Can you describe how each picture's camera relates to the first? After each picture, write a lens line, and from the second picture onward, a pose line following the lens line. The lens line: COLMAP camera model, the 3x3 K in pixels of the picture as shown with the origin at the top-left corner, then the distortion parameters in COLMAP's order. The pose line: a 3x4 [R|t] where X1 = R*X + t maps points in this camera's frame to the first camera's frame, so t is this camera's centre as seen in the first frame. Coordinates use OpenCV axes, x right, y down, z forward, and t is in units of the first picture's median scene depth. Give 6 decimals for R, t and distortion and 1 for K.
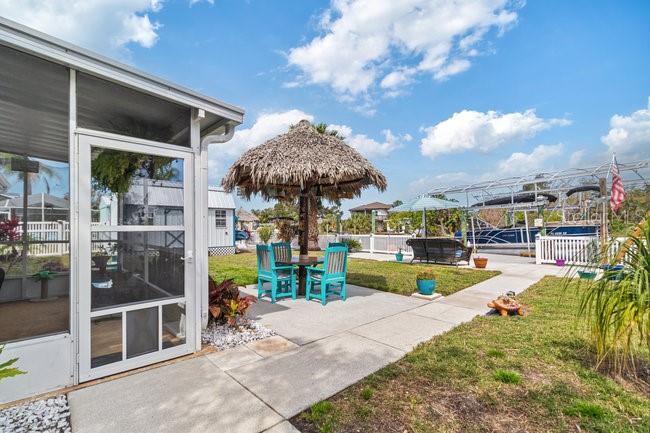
lens RADIAL K [[299.2, 0, 323.4], [0, 299.2, 226.4], [0, 0, 1]] dist [0.001165, 0.000025]
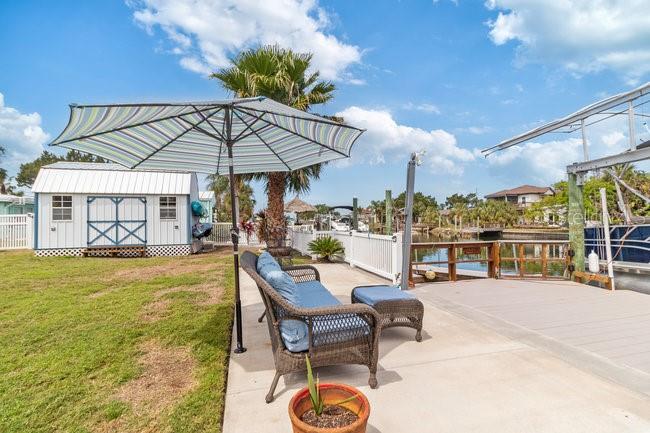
lens RADIAL K [[297.3, 0, 325.0], [0, 297.3, 221.7], [0, 0, 1]] dist [0.001768, 0.000002]
pose [[0.889868, -0.000978, -0.456217, 0.479365], [0.006034, 0.999935, 0.009626, 0.006001], [0.456178, -0.011318, 0.889816, 0.686787]]
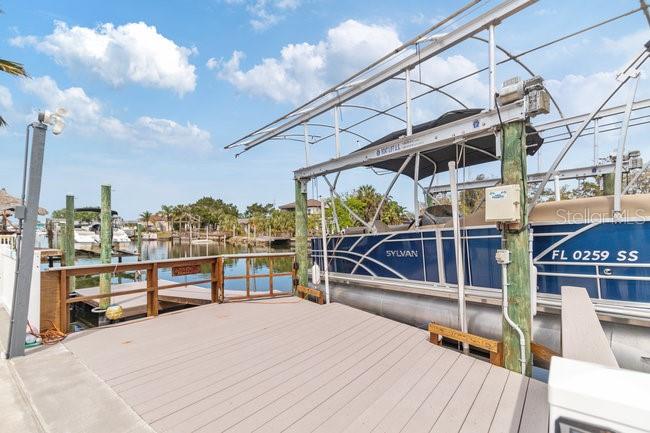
lens RADIAL K [[302.7, 0, 325.9], [0, 302.7, 230.0], [0, 0, 1]] dist [0.002526, 0.000394]
pose [[0.988116, 0.005993, 0.153594, 0.594719], [-0.007385, 0.999937, 0.008492, 0.005899], [-0.153533, -0.009525, 0.988098, 0.853952]]
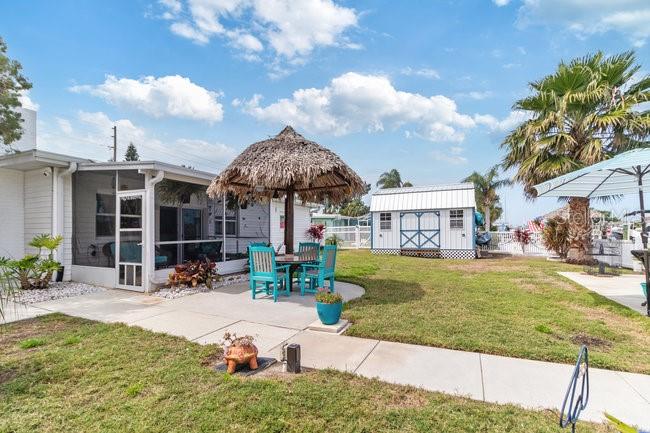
lens RADIAL K [[302.7, 0, 325.9], [0, 302.7, 230.0], [0, 0, 1]] dist [0.002526, 0.000394]
pose [[0.358759, -0.005721, -0.933413, 0.517140], [0.010152, 0.999946, -0.002227, 0.007188], [0.933375, -0.008677, 0.358797, 0.388999]]
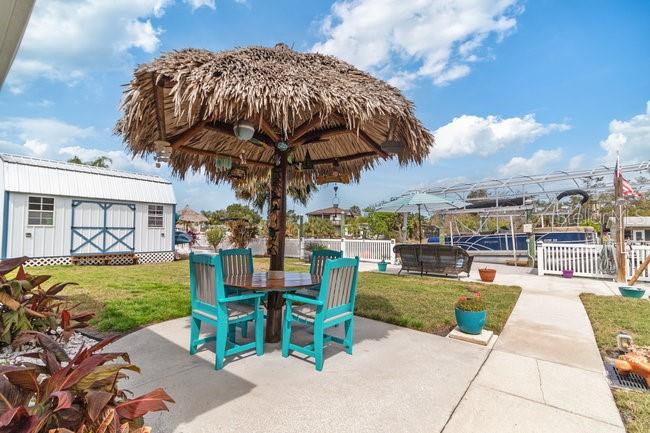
lens RADIAL K [[297.3, 0, 325.0], [0, 297.3, 221.7], [0, 0, 1]] dist [0.001768, 0.000002]
pose [[0.987497, 0.022588, 0.156011, -0.034072], [-0.017668, 0.999304, -0.032855, 0.009021], [-0.156645, 0.029687, 0.987209, 0.214246]]
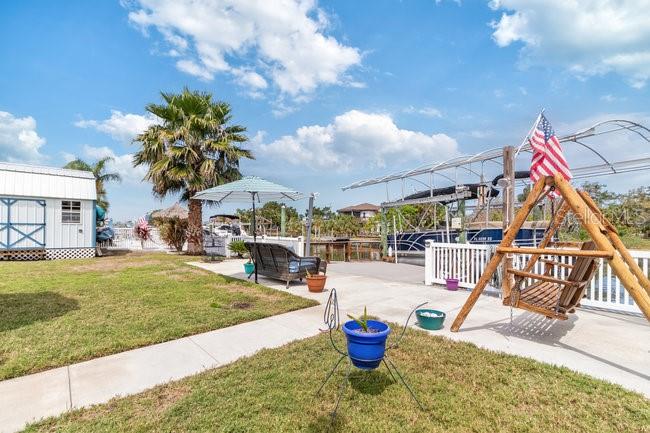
lens RADIAL K [[302.7, 0, 325.9], [0, 302.7, 230.0], [0, 0, 1]] dist [0.002526, 0.000394]
pose [[0.999759, 0.018725, -0.011484, 0.442350], [-0.018669, 0.999814, 0.004942, 0.006218], [0.011574, -0.004727, 0.999922, 0.296055]]
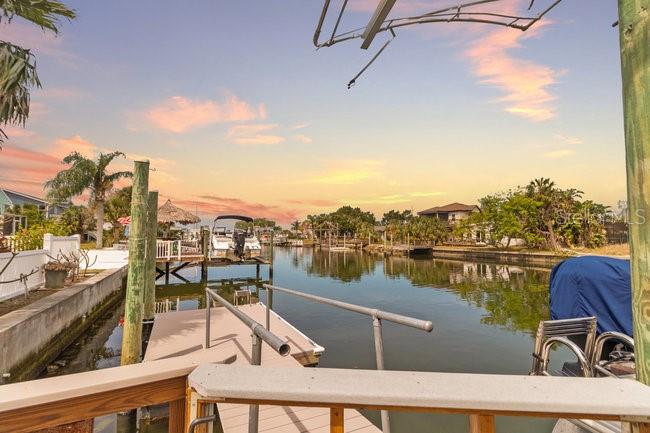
lens RADIAL K [[297.3, 0, 325.0], [0, 297.3, 221.7], [0, 0, 1]] dist [0.001768, 0.000002]
pose [[0.956048, -0.005355, -0.293162, 0.568489], [-0.007268, 0.999093, -0.041952, 0.011030], [0.293121, 0.042238, 0.955142, 1.233855]]
